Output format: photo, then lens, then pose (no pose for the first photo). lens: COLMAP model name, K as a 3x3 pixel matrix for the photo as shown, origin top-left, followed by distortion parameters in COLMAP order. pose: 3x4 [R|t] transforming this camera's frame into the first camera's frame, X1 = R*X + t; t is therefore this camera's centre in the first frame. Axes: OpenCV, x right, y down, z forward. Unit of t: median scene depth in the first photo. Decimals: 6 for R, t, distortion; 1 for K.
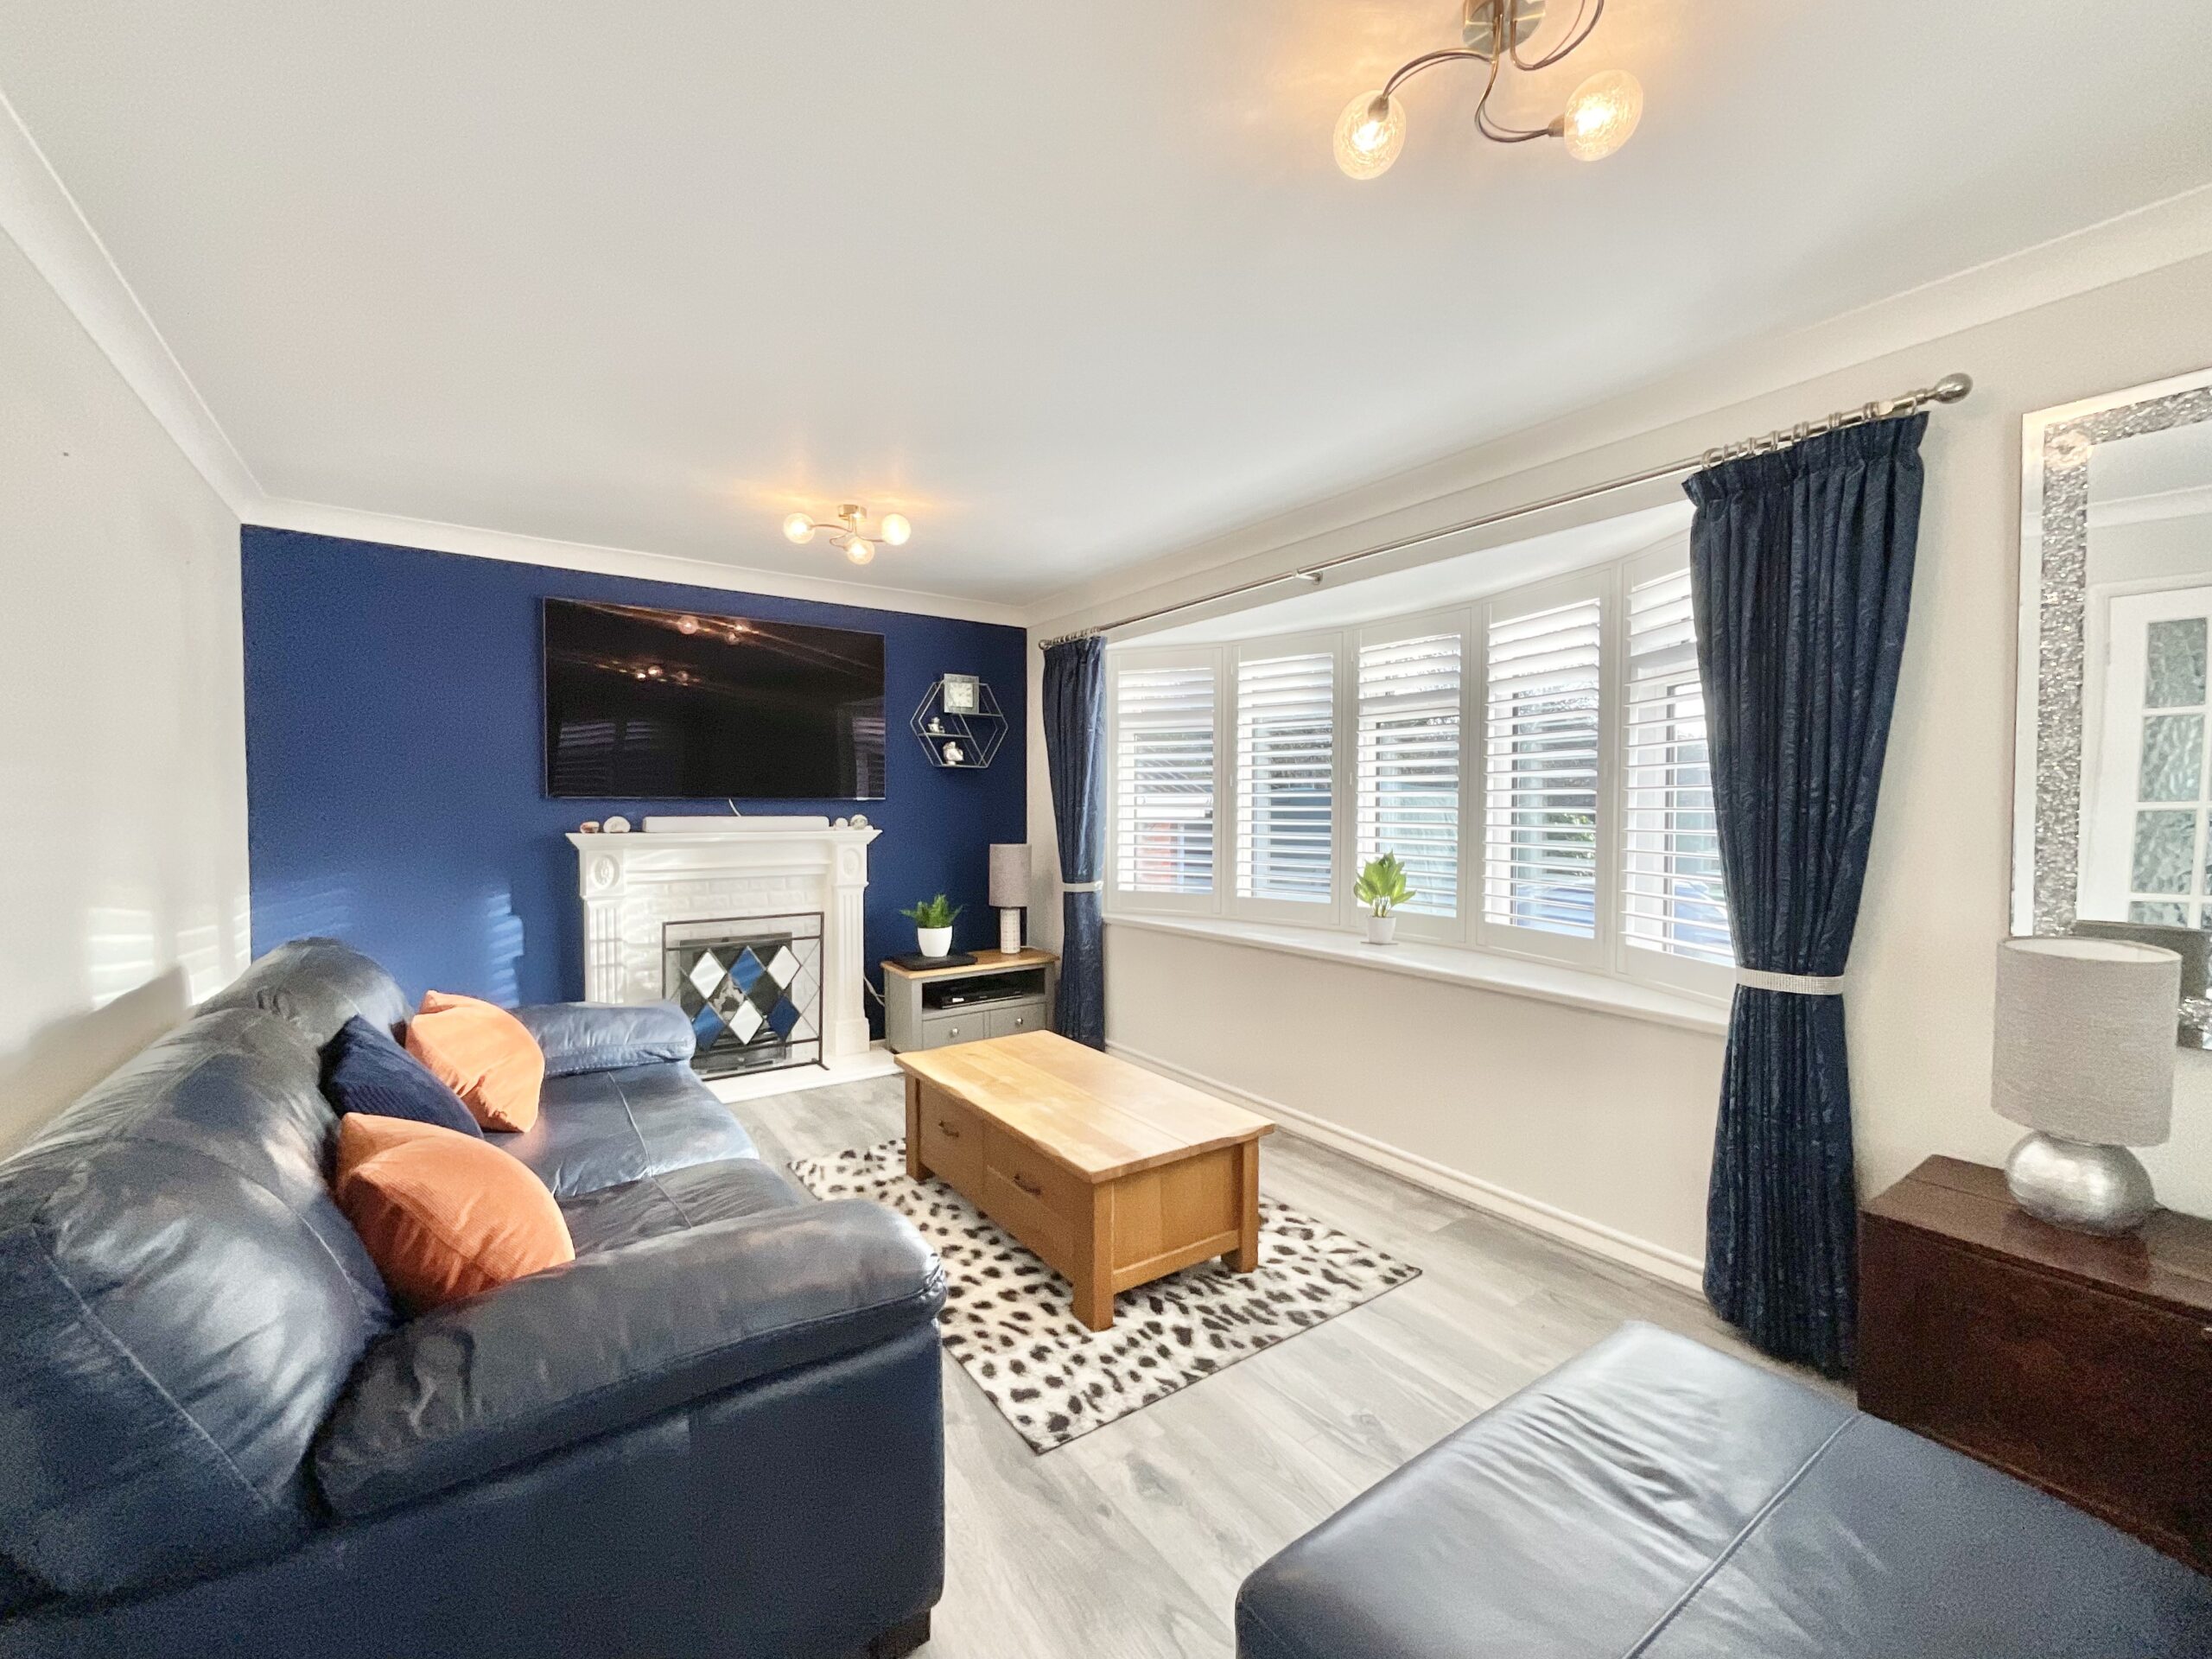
lens RADIAL K [[899.6, 0, 1106.0], [0, 899.6, 829.5], [0, 0, 1]] dist [-0.002847, 0.000197]
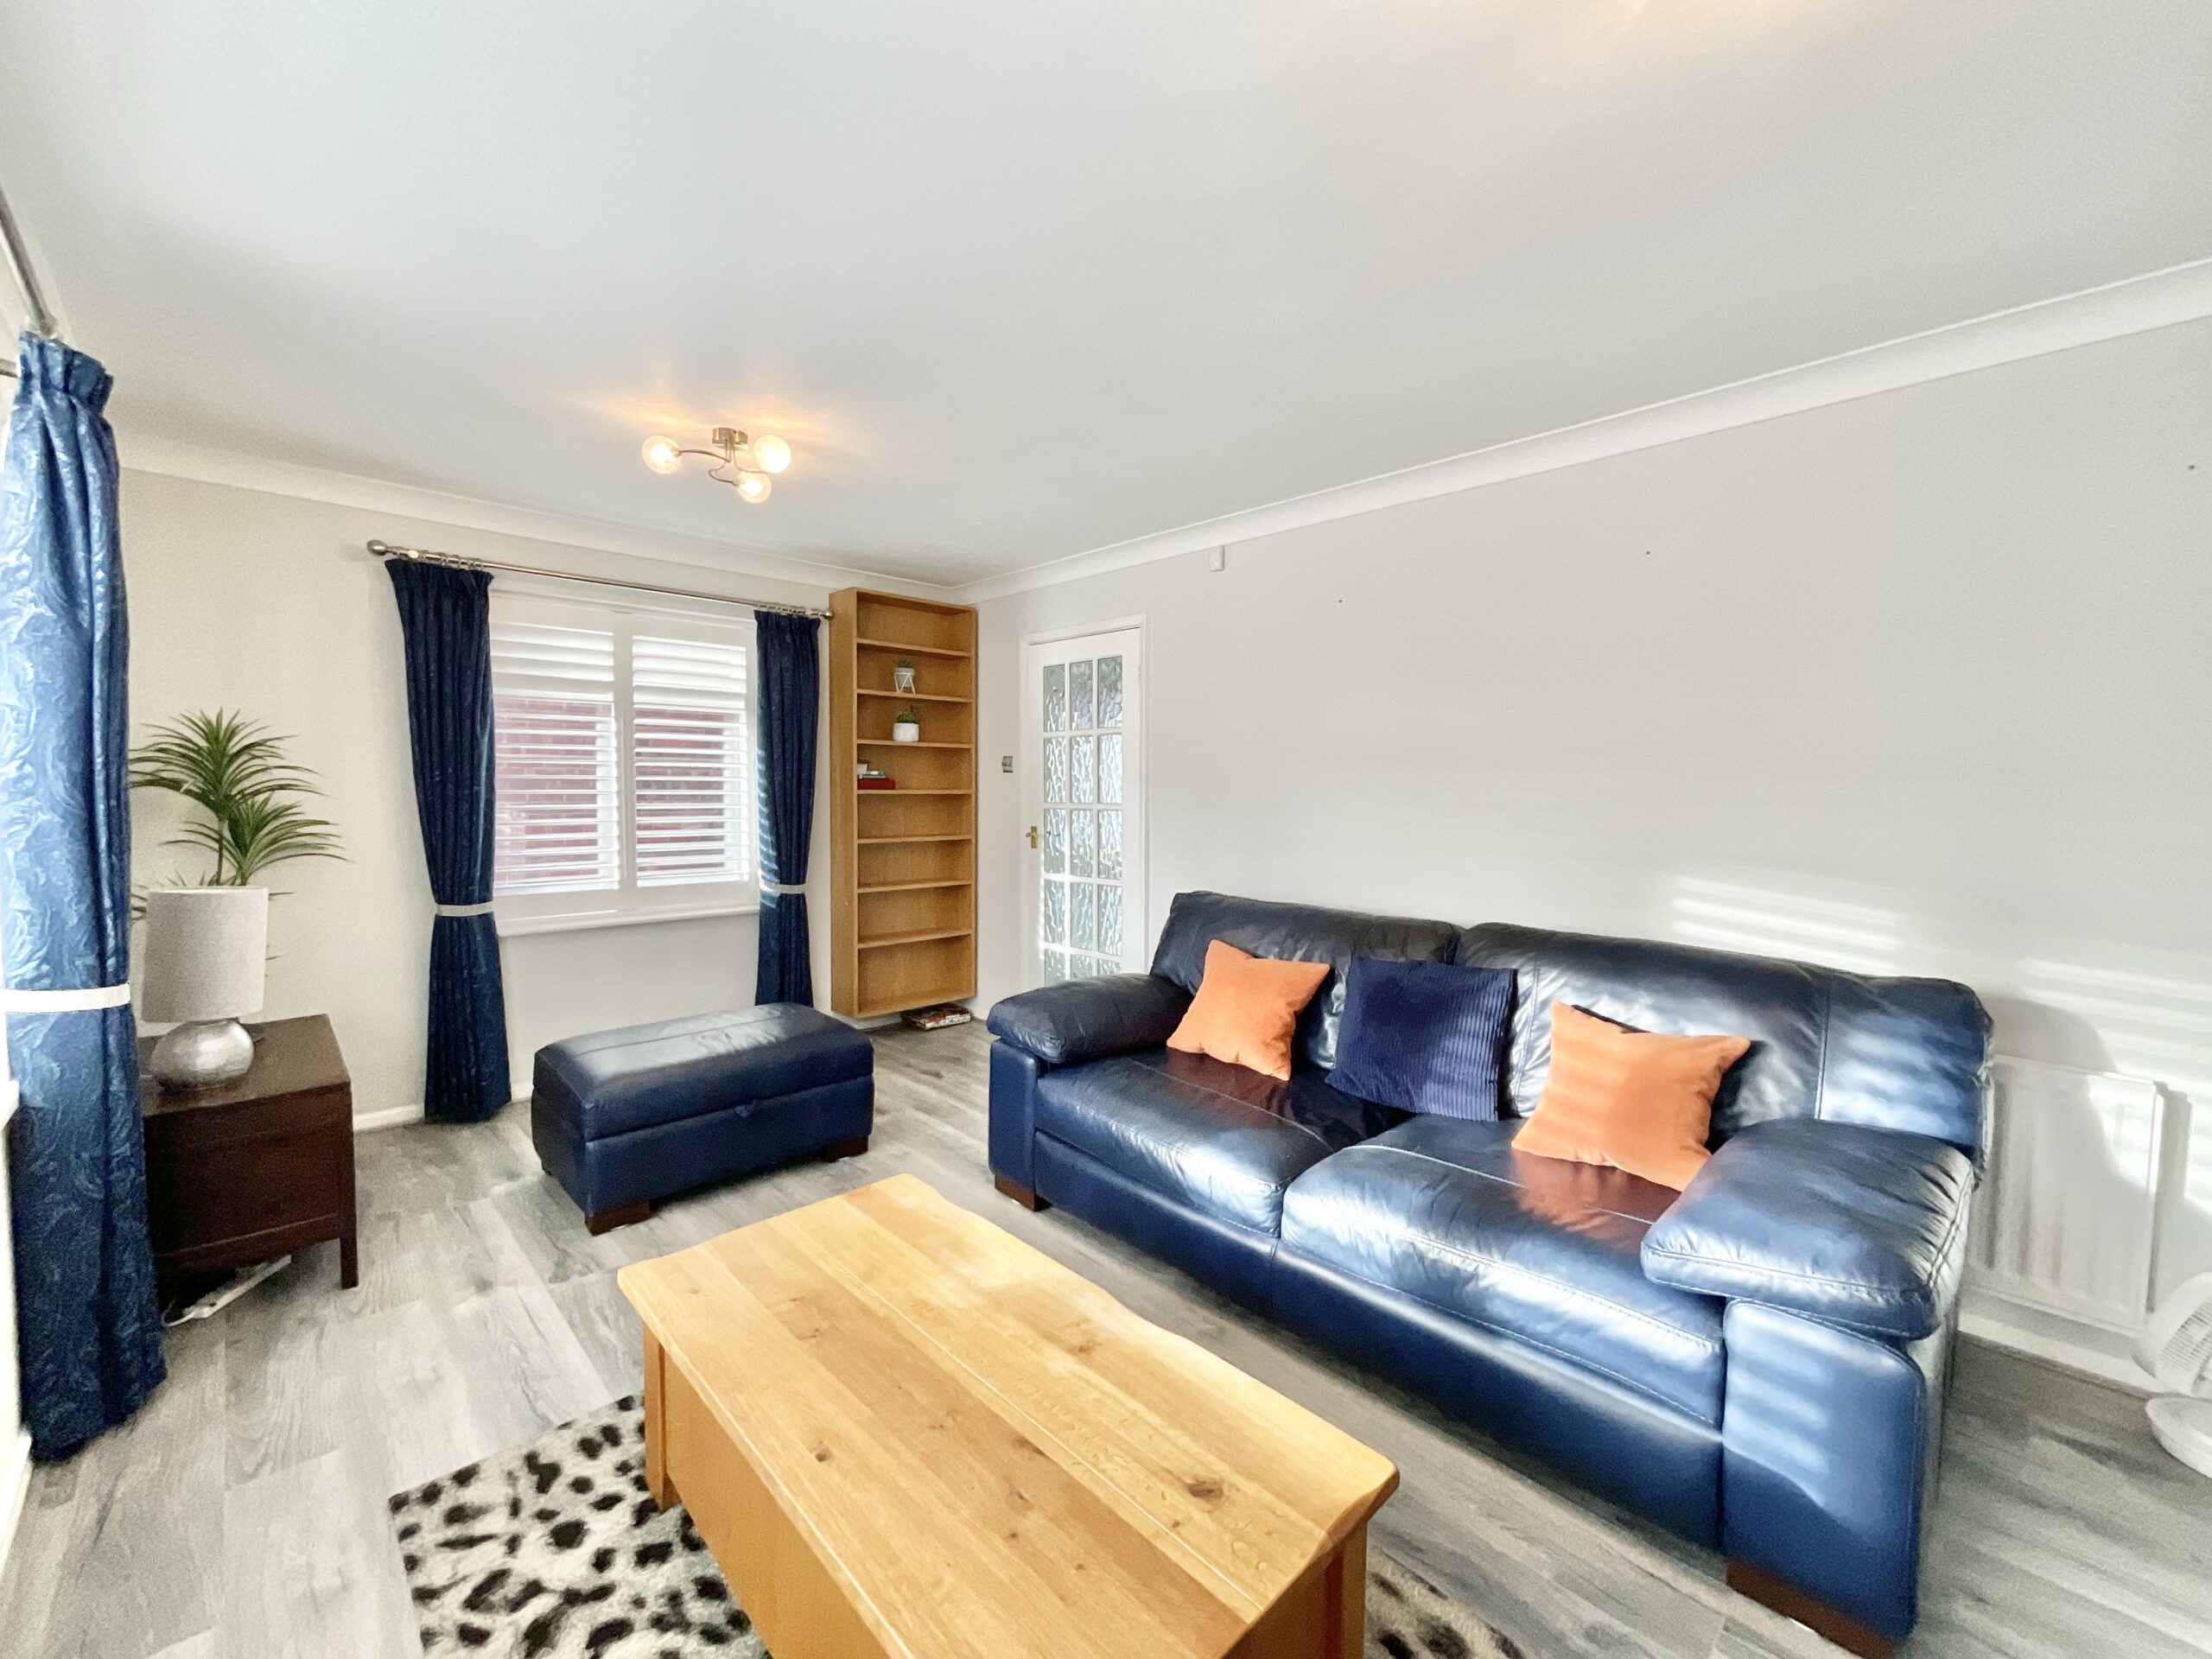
lens RADIAL K [[893.0, 0, 1106.0], [0, 893.0, 829.5], [0, 0, 1]] dist [-0.012003, 0.000210]
pose [[-0.987650, -0.000824, -0.156677, -0.053015], [-0.012115, 0.997394, 0.071124, -0.041683], [0.156210, 0.072143, -0.985086, 1.319235]]
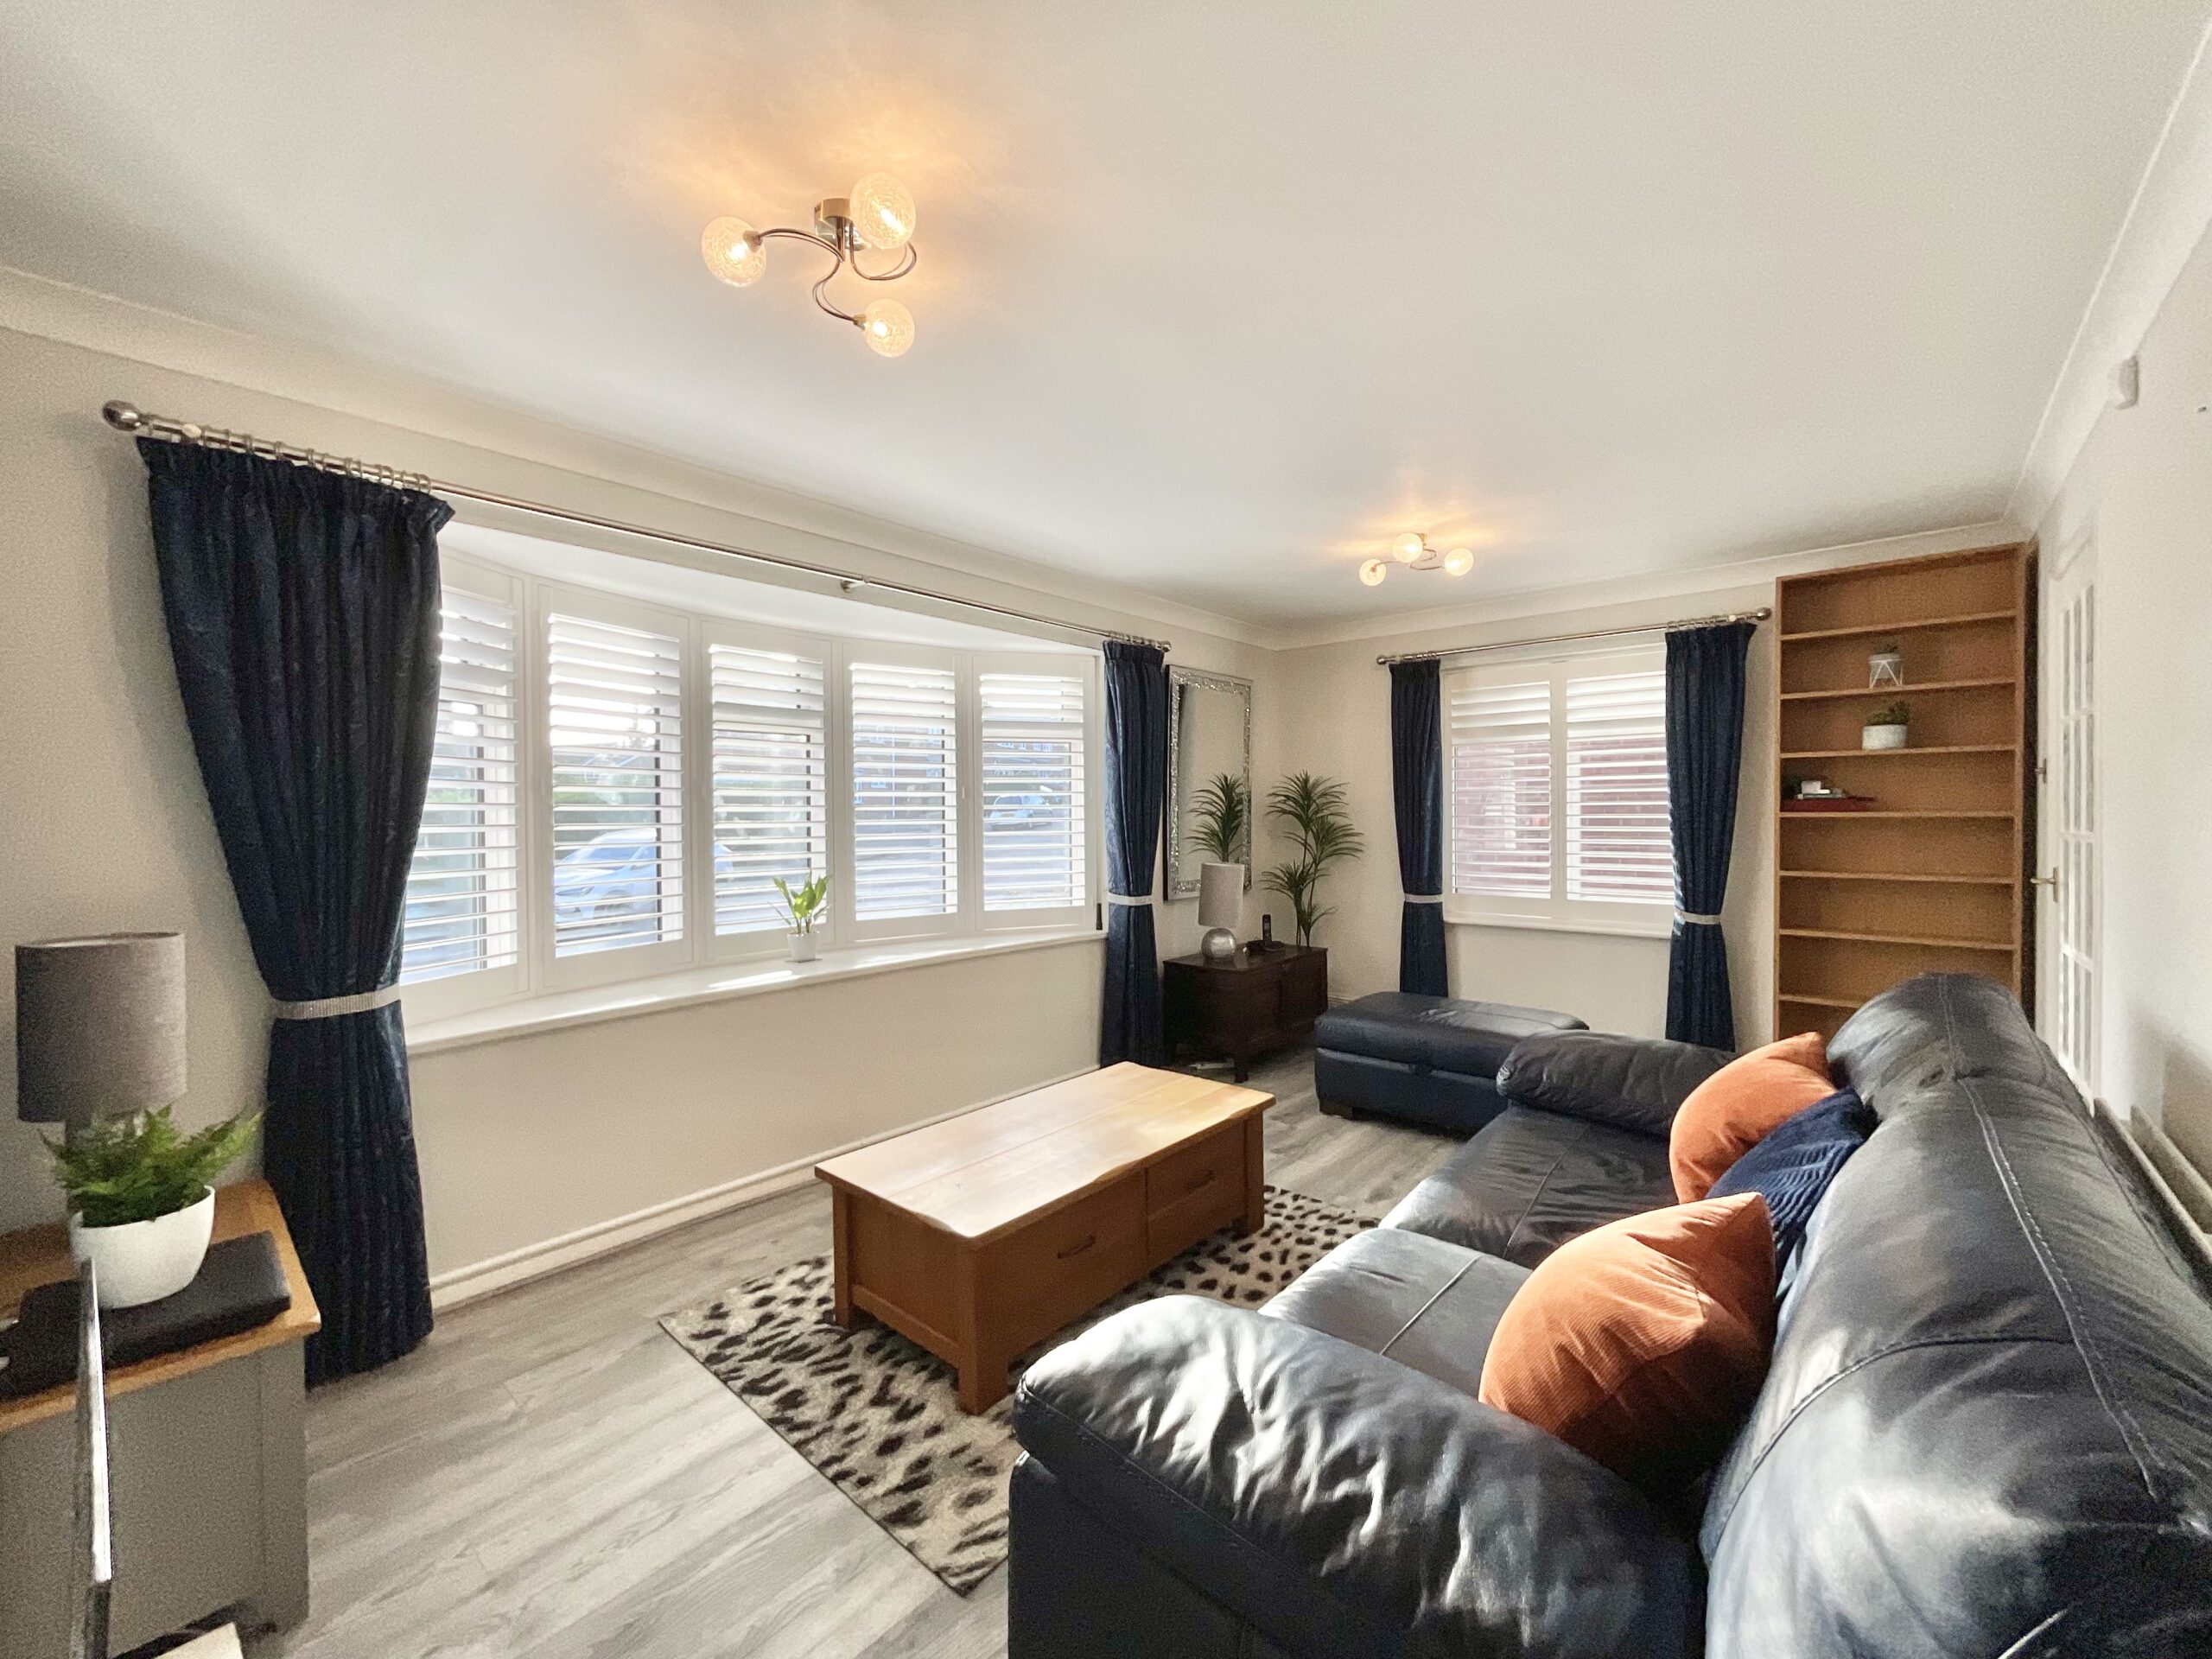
lens RADIAL K [[899.6, 0, 1106.0], [0, 899.6, 829.5], [0, 0, 1]] dist [-0.002847, 0.000197]
pose [[-0.237283, -0.017289, 0.971287, -0.835488], [0.032045, 0.999158, 0.025613, -0.036050], [-0.970912, 0.037202, -0.236529, 1.040868]]
